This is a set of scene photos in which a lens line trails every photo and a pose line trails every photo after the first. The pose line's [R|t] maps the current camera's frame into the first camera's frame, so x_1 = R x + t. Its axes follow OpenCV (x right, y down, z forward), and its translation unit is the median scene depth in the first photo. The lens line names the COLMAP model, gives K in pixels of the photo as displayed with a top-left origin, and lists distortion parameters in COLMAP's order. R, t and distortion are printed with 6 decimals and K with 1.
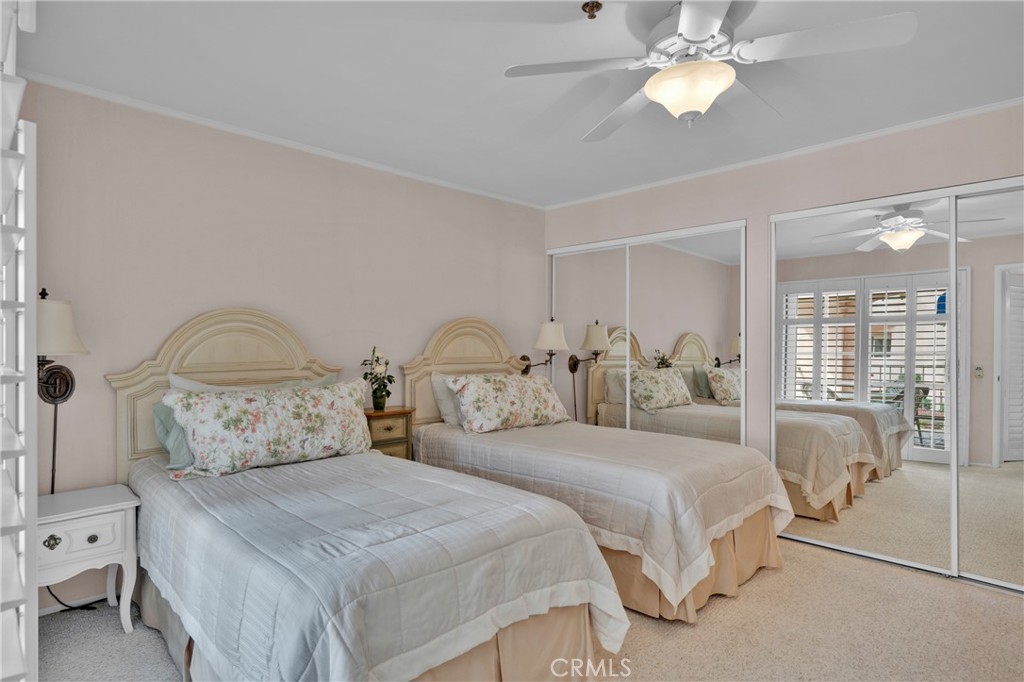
lens RADIAL K [[544.2, 0, 518.2], [0, 544.2, 345.7], [0, 0, 1]] dist [0.004237, 0.000633]
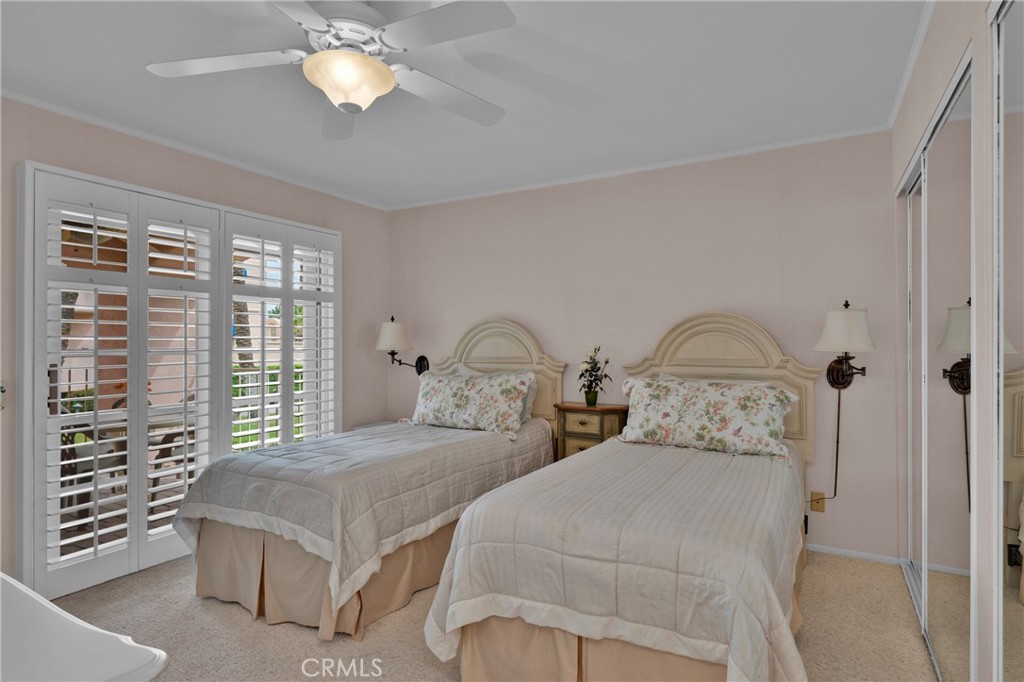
lens RADIAL K [[544.2, 0, 517.7], [0, 544.2, 346.1], [0, 0, 1]] dist [0.004237, 0.000633]
pose [[0.269345, -0.005161, -0.963030, 0.722998], [-0.002780, 0.999977, -0.006136, 0.008592], [0.963040, 0.004330, 0.269325, 0.572460]]
